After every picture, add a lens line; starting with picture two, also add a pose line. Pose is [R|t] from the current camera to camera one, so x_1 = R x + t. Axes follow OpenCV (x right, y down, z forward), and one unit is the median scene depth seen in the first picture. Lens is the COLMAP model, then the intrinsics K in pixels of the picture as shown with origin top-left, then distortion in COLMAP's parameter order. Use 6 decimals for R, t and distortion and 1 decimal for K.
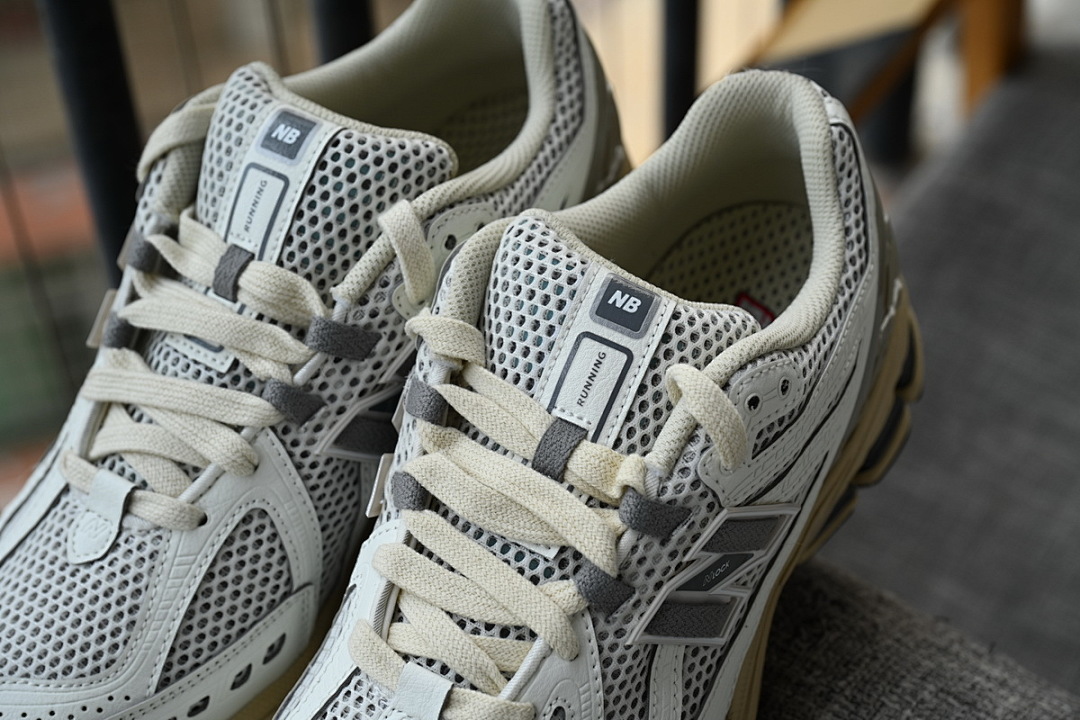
lens RADIAL K [[2180.7, 0, 540.9], [0, 2180.7, 335.6], [0, 0, 1]] dist [0.002707, -0.124466]
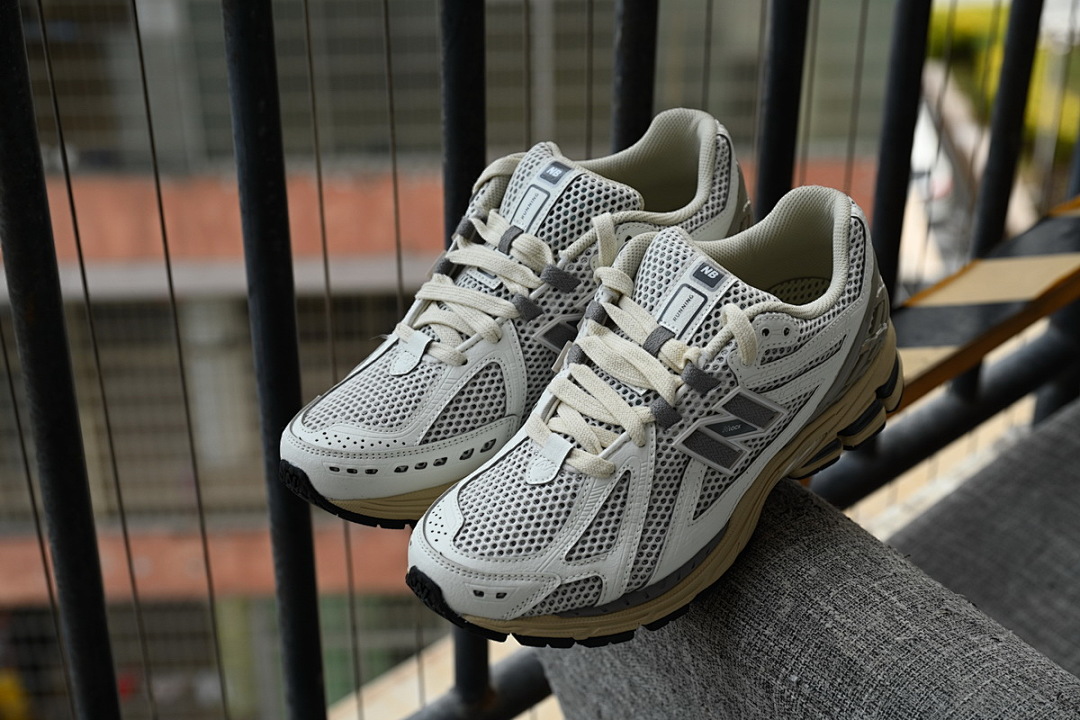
lens RADIAL K [[2070.2, 0, 540.0], [0, 2070.2, 360.0], [0, 0, 1]] dist [-0.030331, -0.041614]
pose [[0.967232, 0.178515, -0.180540, 0.218302], [-0.209126, 0.963384, -0.167802, 0.361875], [0.143974, 0.200059, 0.969148, -0.668495]]
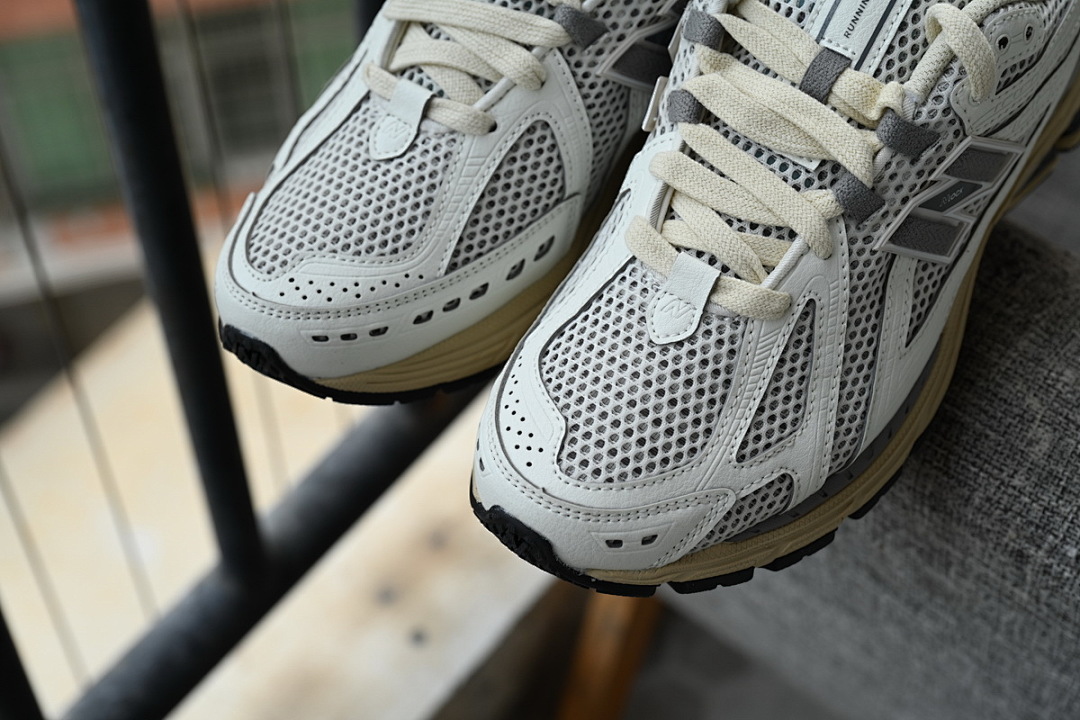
lens RADIAL K [[2070.2, 0, 540.0], [0, 2070.2, 360.0], [0, 0, 1]] dist [-0.030331, -0.041614]
pose [[0.997617, 0.065939, -0.020311, -0.101721], [-0.063315, 0.991883, 0.110269, 0.085097], [0.027417, -0.108721, 0.993694, -0.078258]]
